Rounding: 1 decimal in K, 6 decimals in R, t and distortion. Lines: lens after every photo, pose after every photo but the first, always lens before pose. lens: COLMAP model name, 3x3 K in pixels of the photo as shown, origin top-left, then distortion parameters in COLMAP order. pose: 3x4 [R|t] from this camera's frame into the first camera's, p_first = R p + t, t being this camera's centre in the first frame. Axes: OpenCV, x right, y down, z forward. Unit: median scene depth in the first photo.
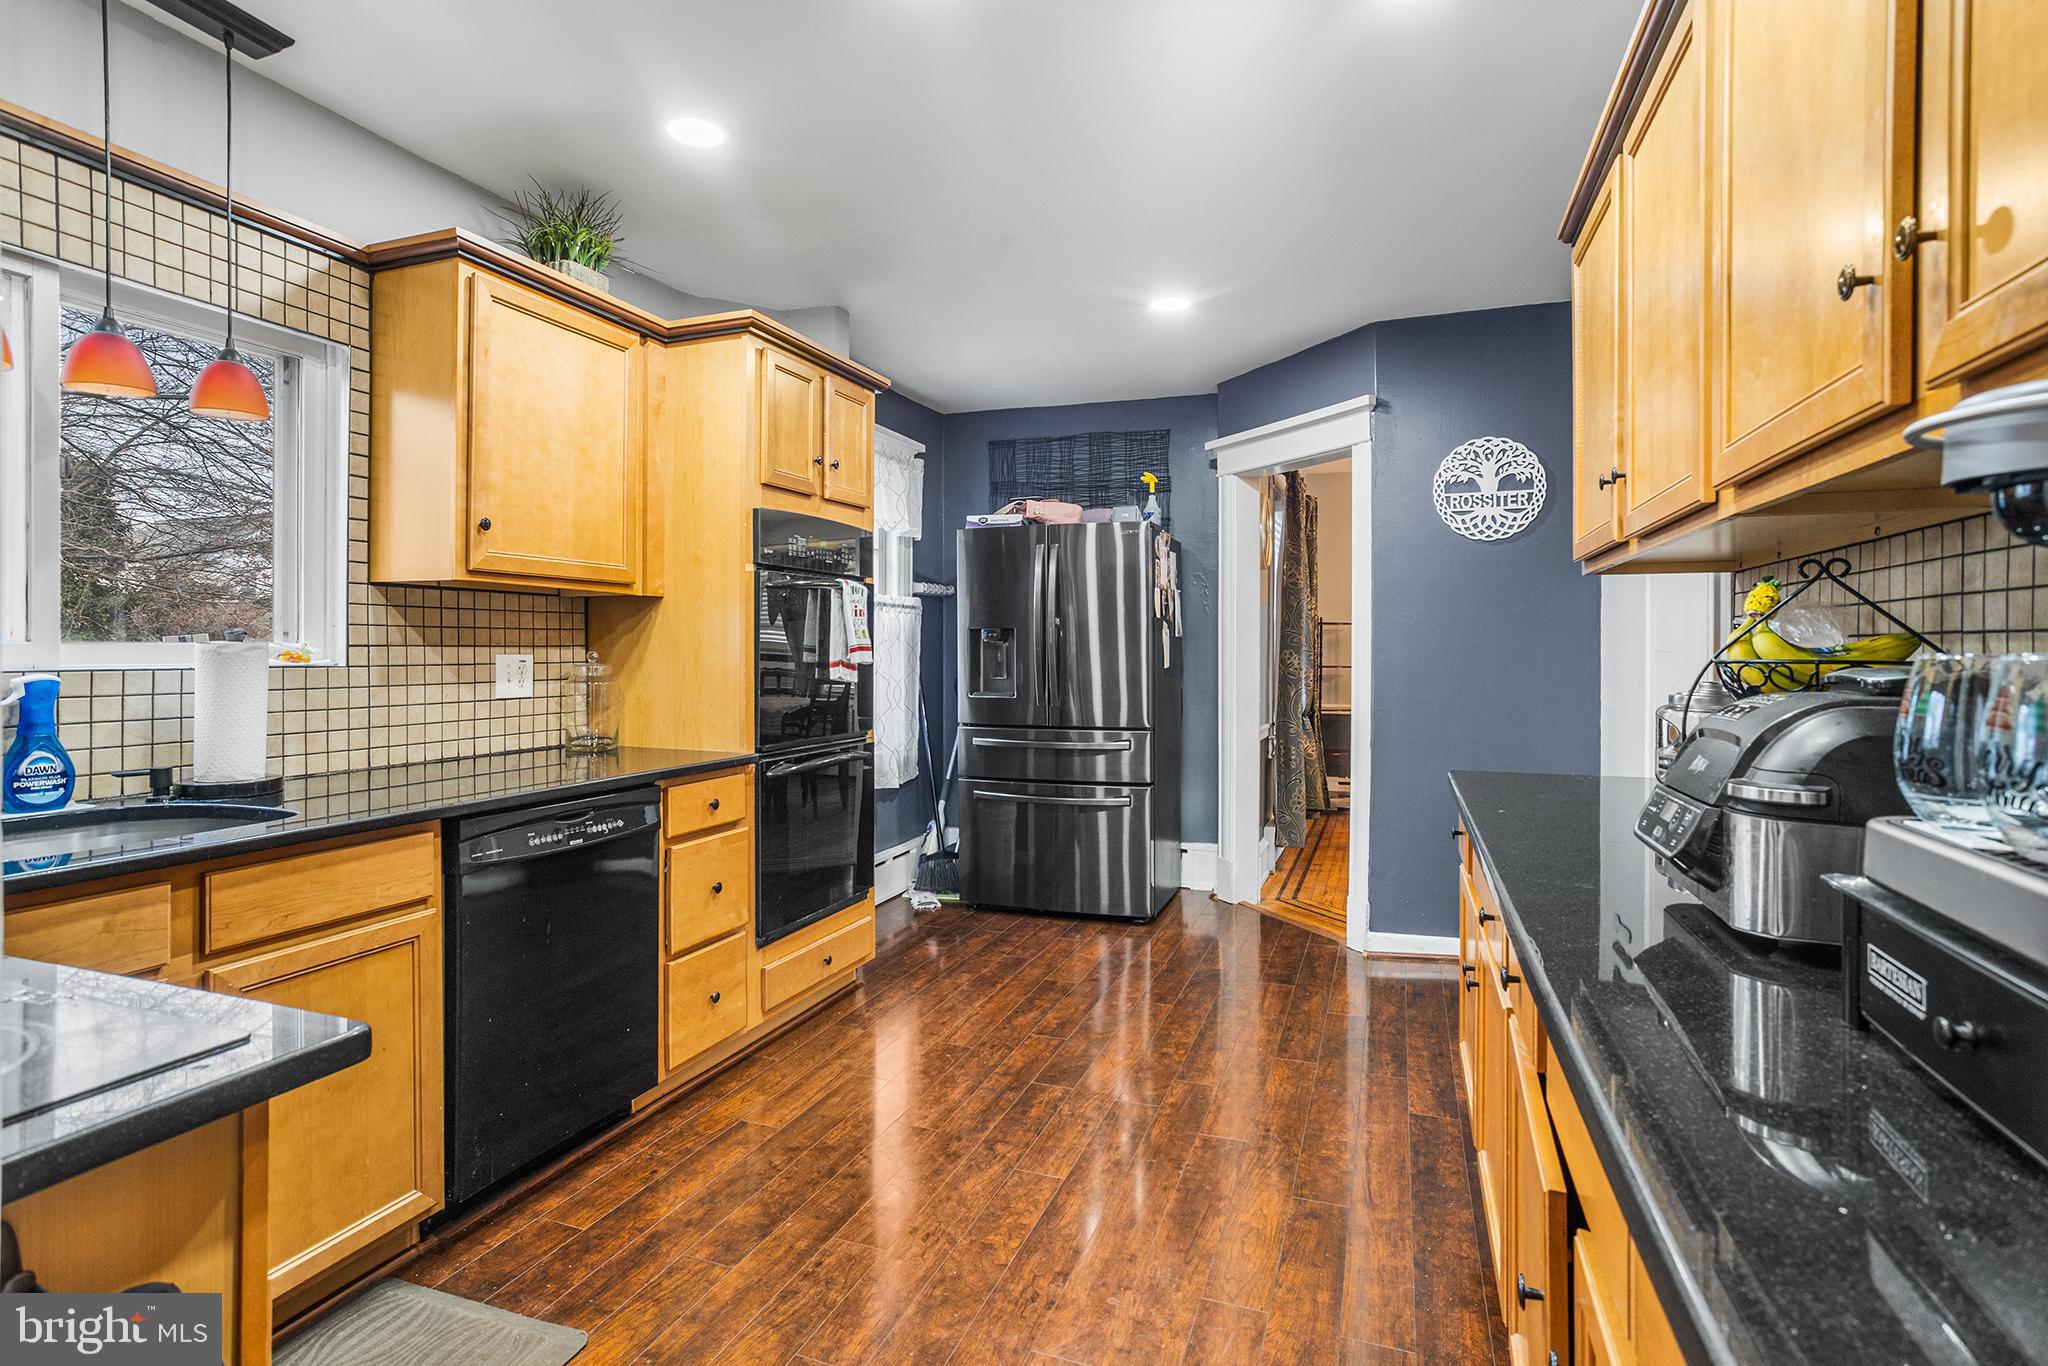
lens RADIAL K [[998.7, 0, 1023.1], [0, 998.7, 664.8], [0, 0, 1]] dist [-0.020645, 0.002776]
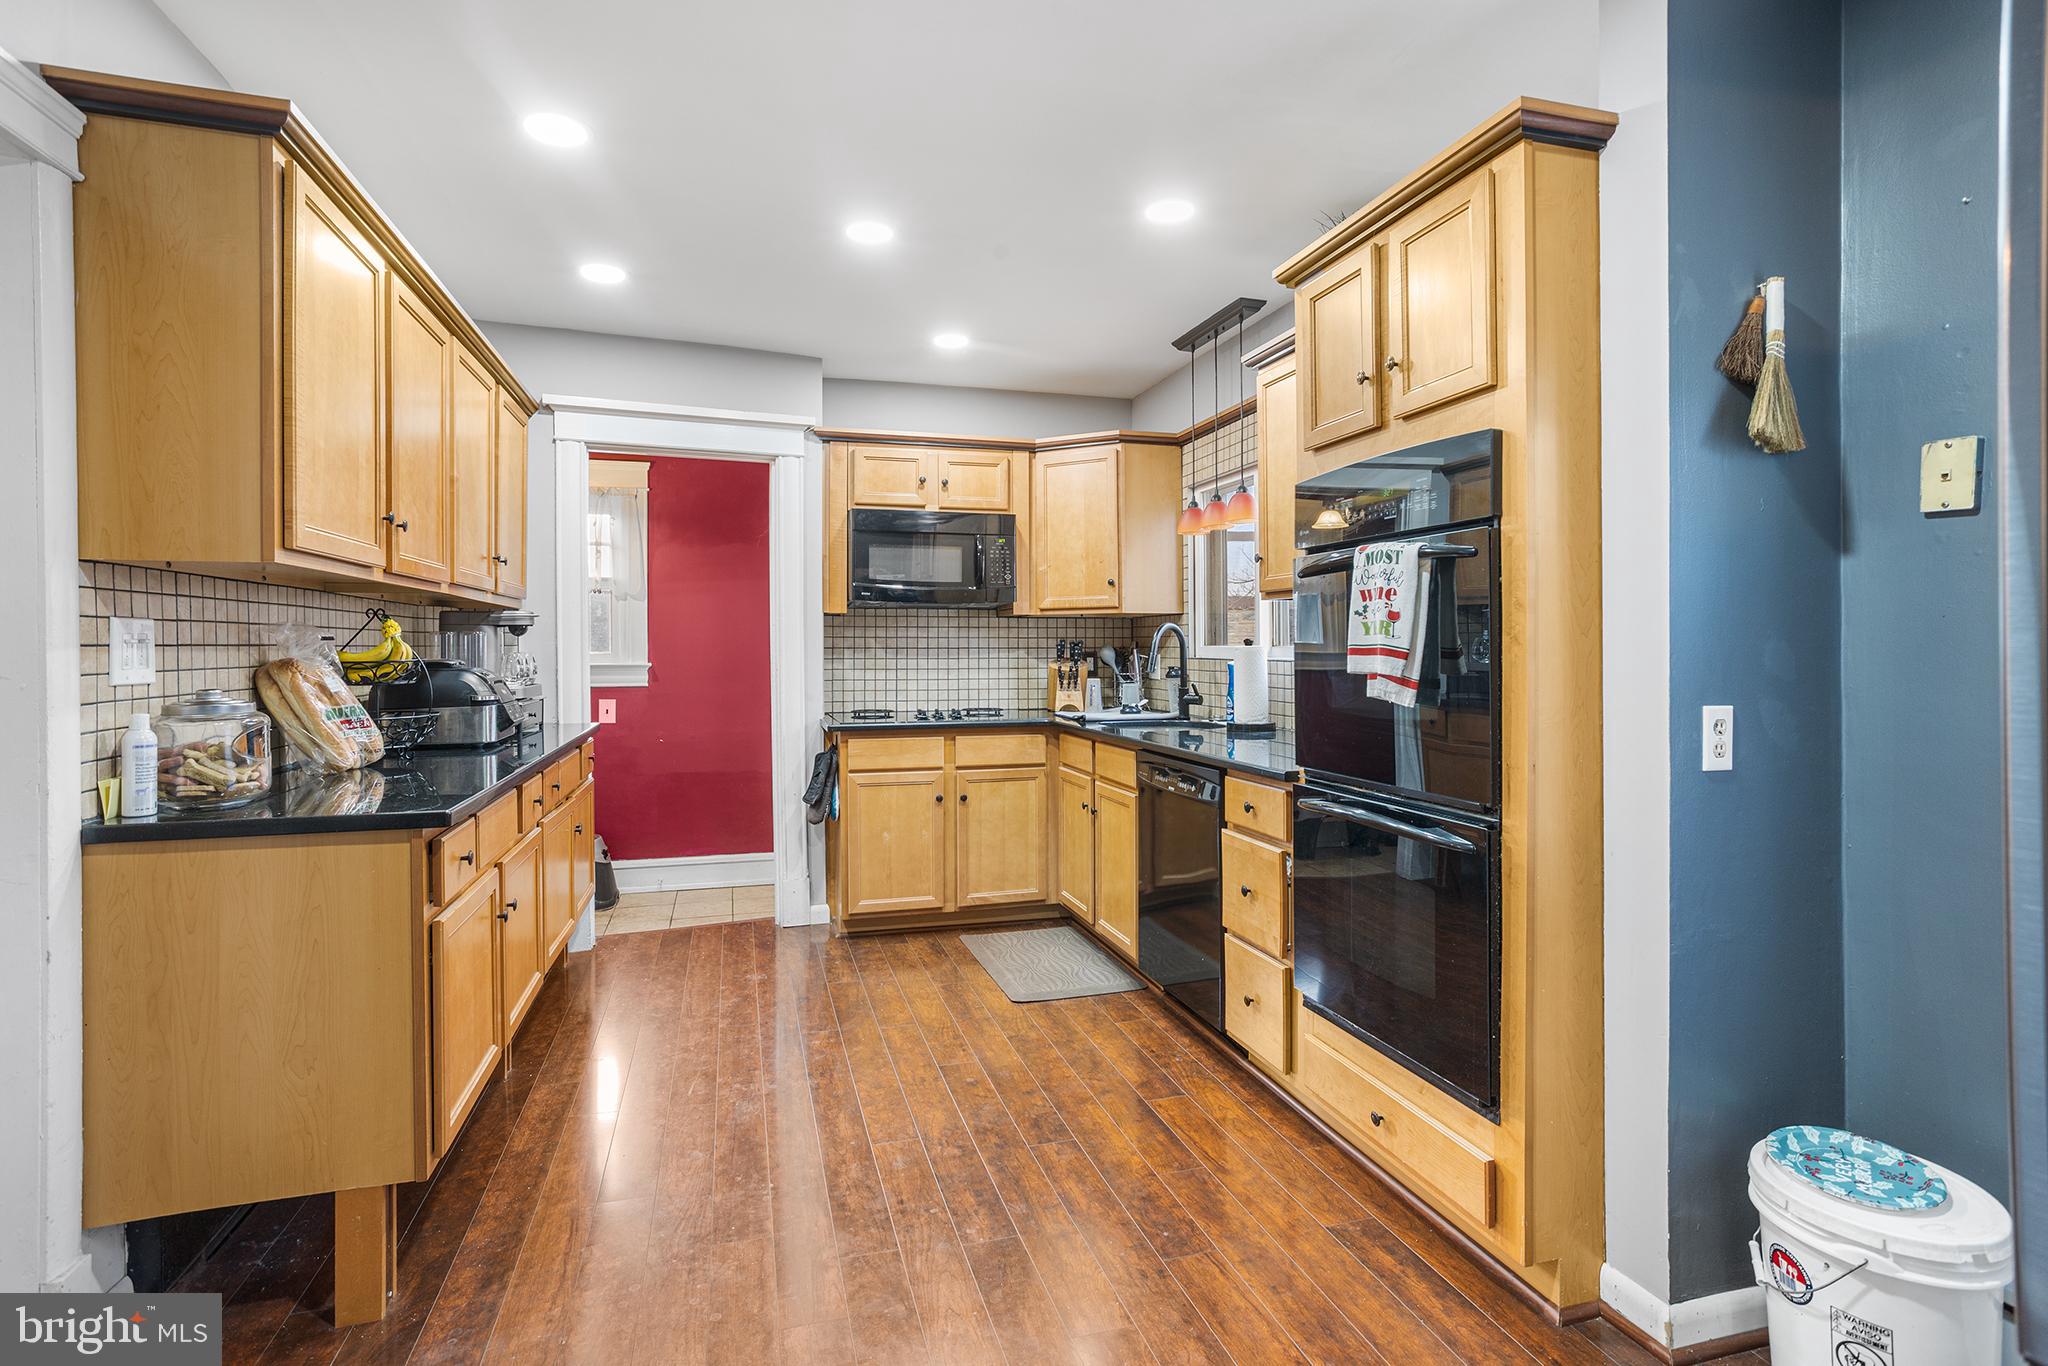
lens RADIAL K [[998.7, 0, 1018.6], [0, 998.7, 669.1], [0, 0, 1]] dist [-0.020645, 0.002776]
pose [[-0.808614, 0.010850, -0.588239, 0.488174], [-0.006012, 0.999625, 0.026703, -0.024519], [0.588309, 0.025129, -0.808246, 1.765599]]
